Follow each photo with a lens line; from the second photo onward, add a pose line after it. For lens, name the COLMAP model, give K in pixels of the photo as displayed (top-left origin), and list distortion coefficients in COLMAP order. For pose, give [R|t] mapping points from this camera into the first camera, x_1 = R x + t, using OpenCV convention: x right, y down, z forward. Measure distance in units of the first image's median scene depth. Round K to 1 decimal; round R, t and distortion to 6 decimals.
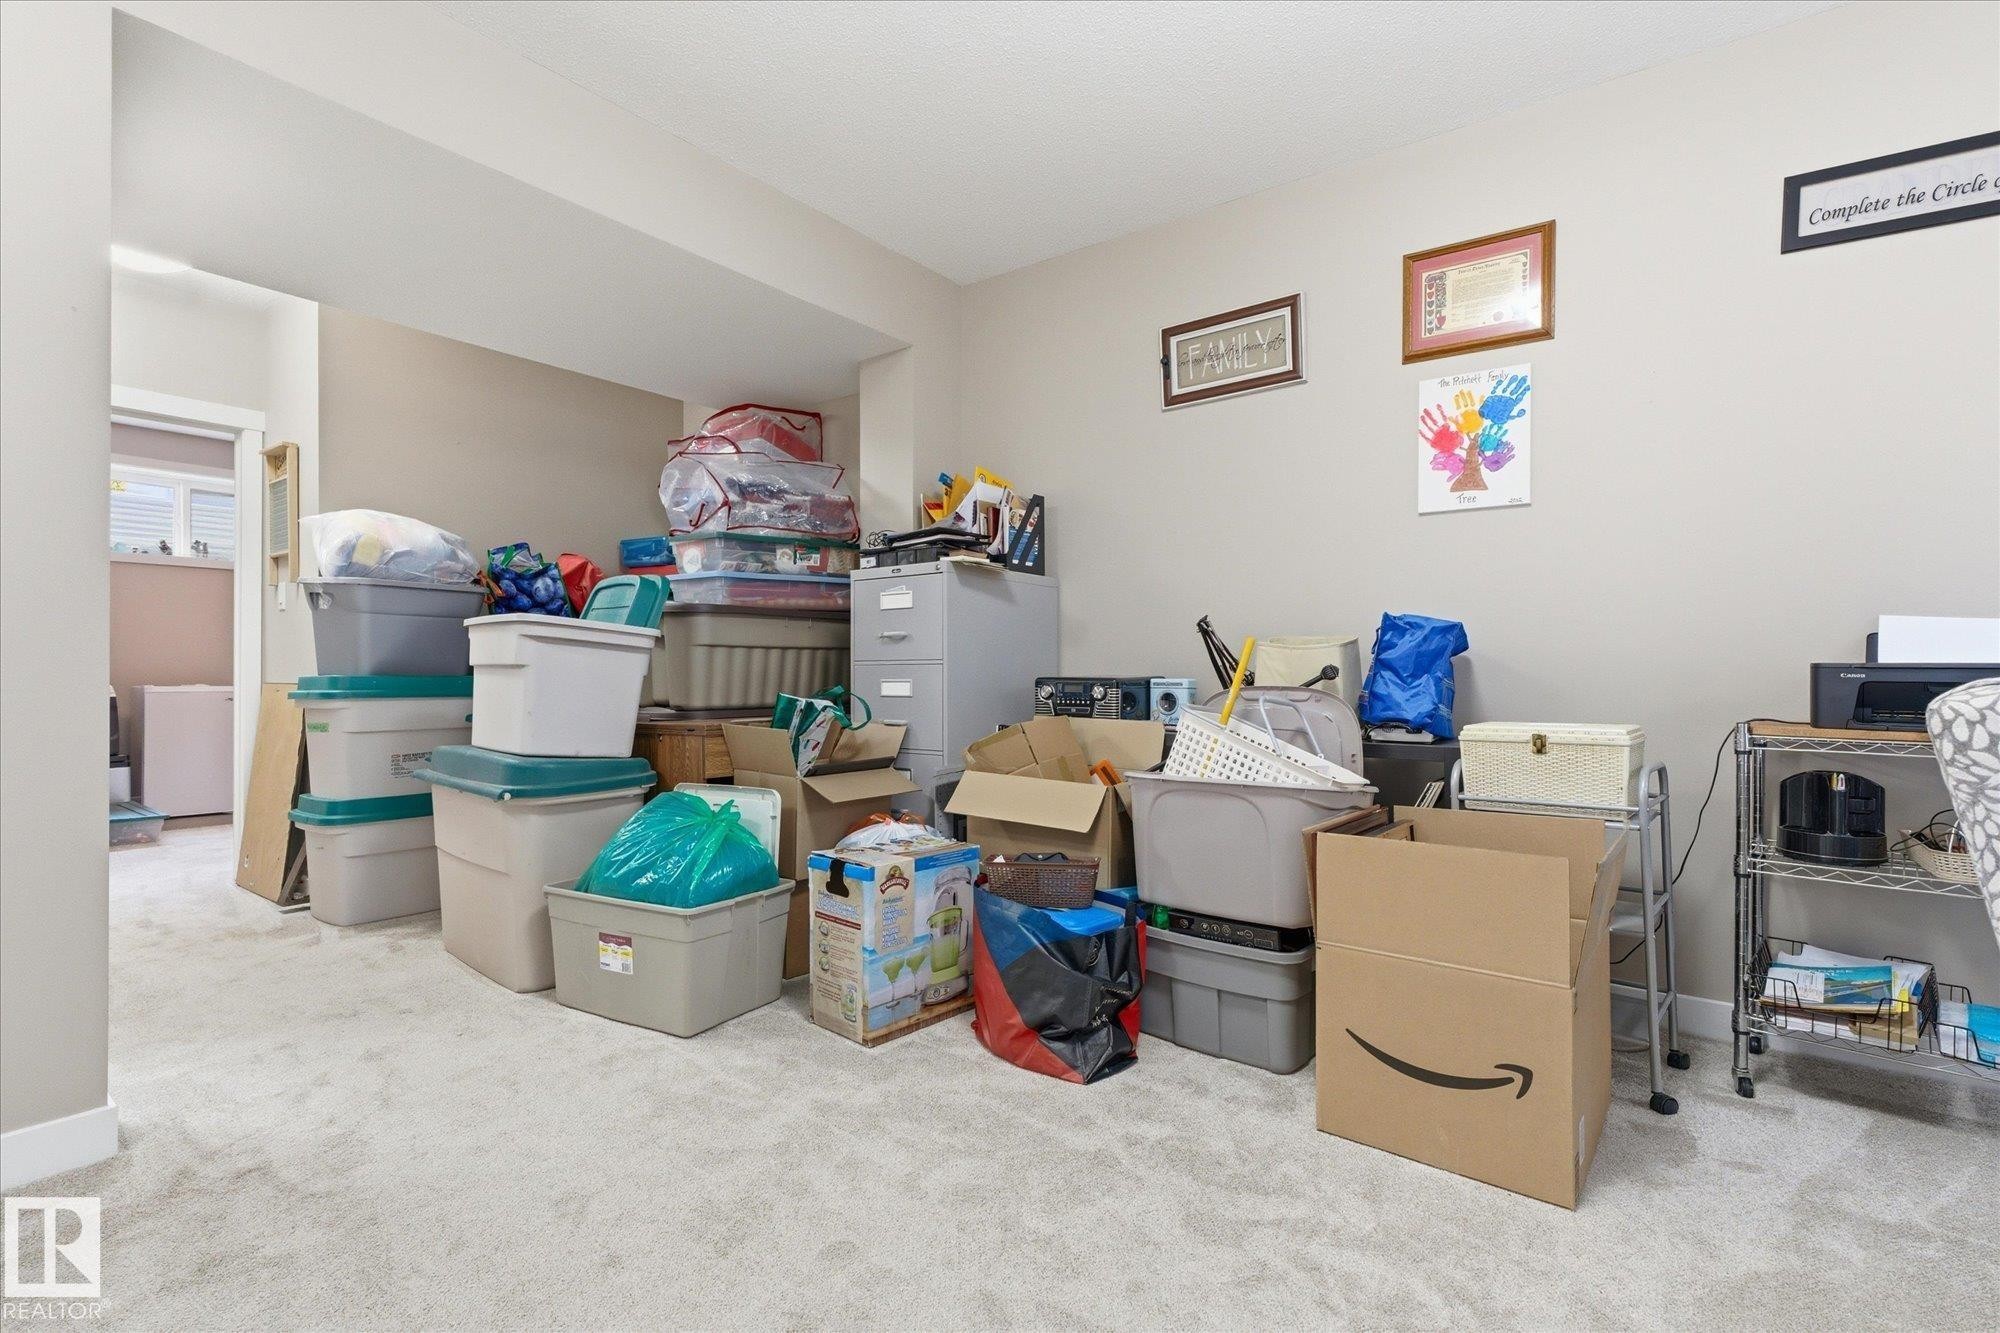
lens RADIAL K [[903.7, 0, 1004.9], [0, 903.7, 656.0], [0, 0, 1]] dist [-0.014149, 0.006617]
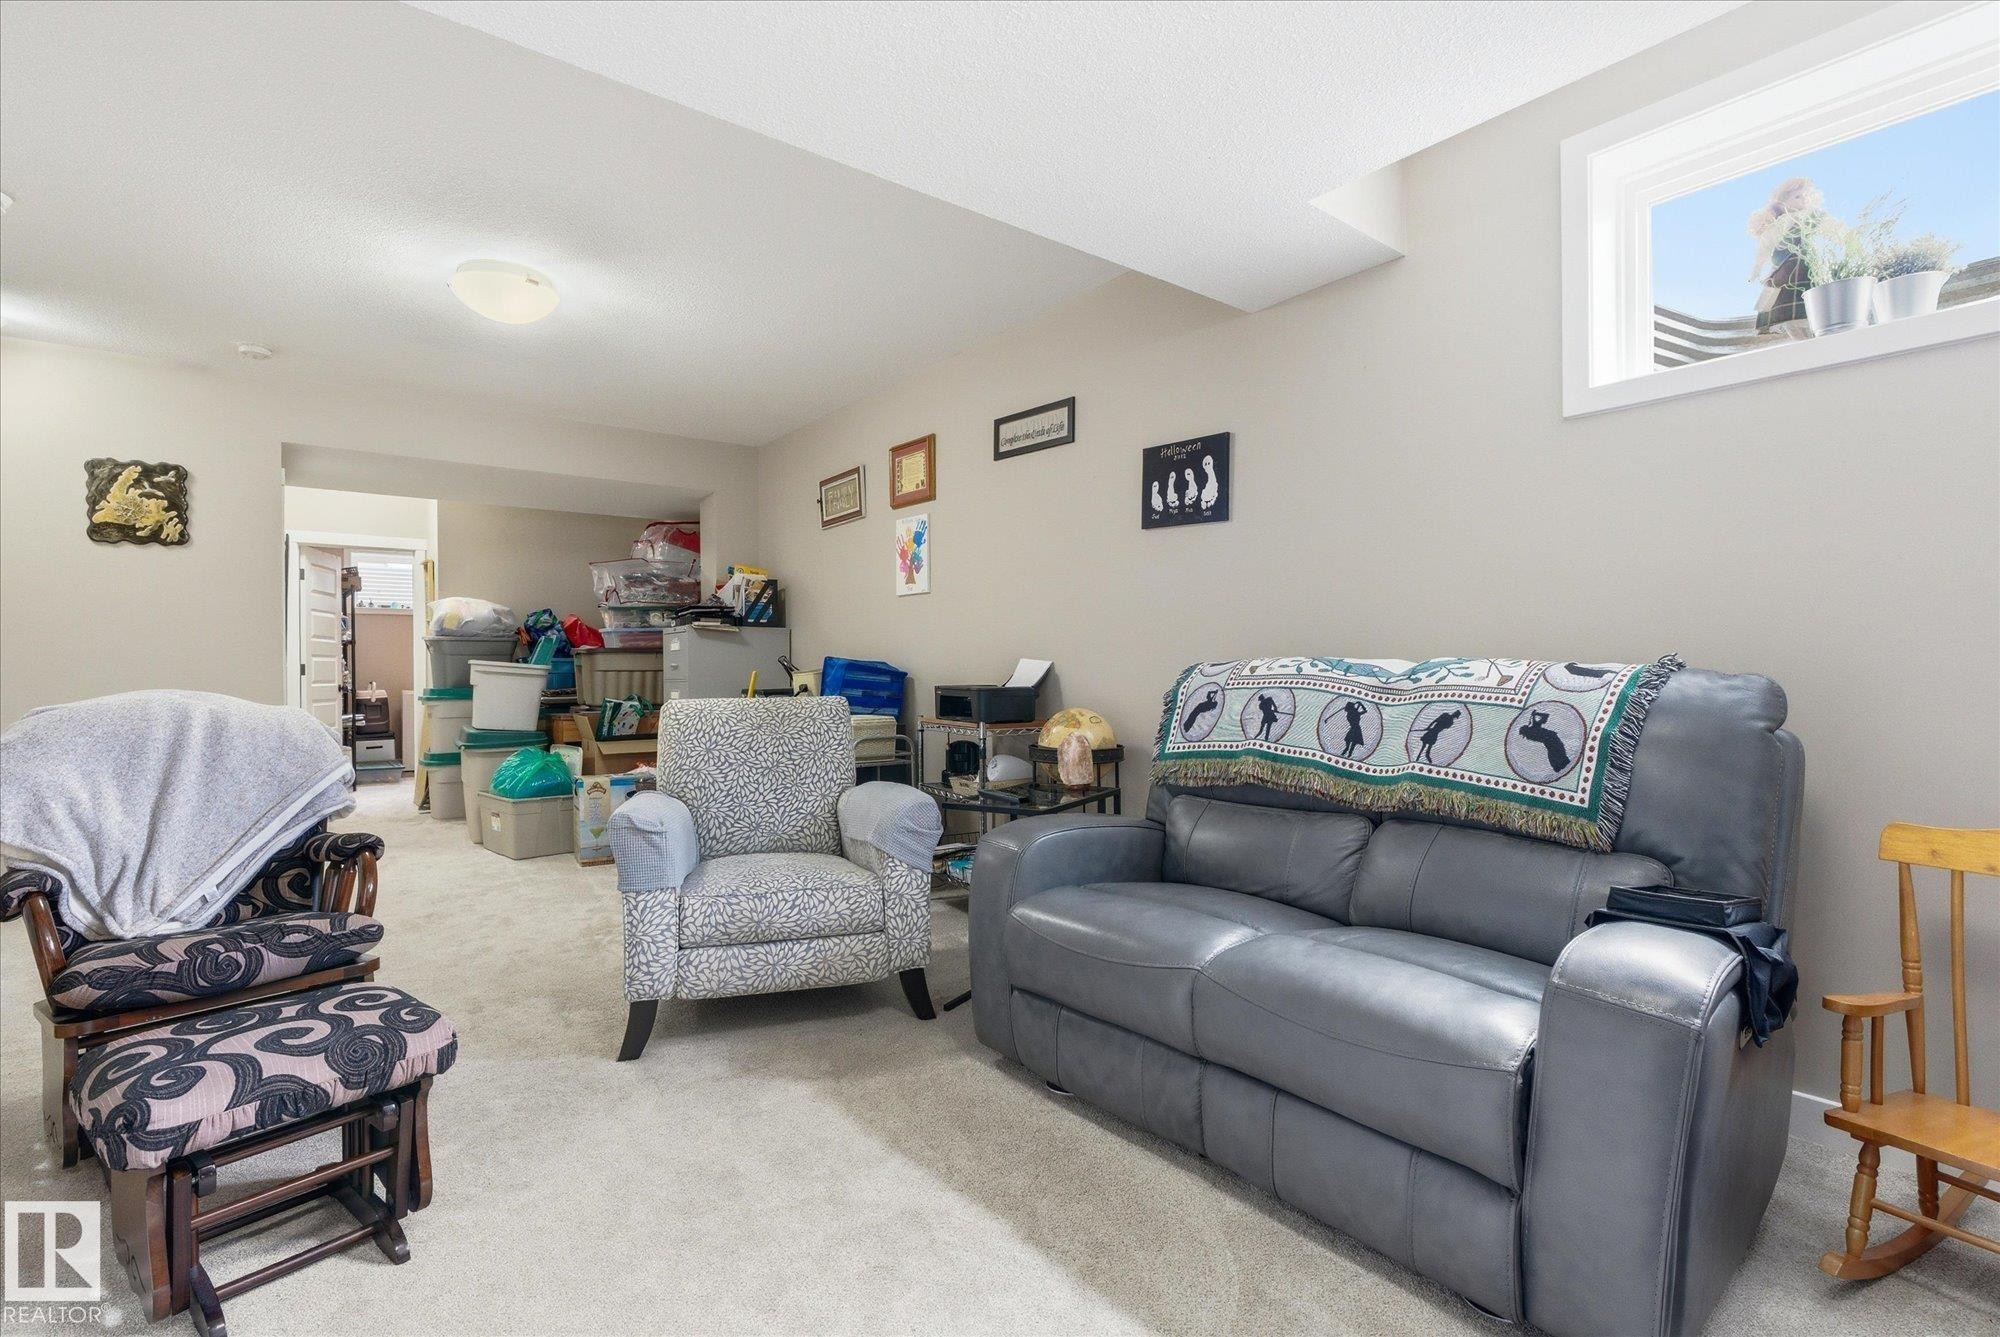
lens RADIAL K [[903.7, 0, 1004.9], [0, 903.7, 658.0], [0, 0, 1]] dist [-0.014149, 0.006617]
pose [[0.966005, -0.012495, -0.258223, 1.031758], [0.015171, 0.999850, 0.008372, -0.045437], [0.258079, -0.012005, 0.966049, -0.597825]]
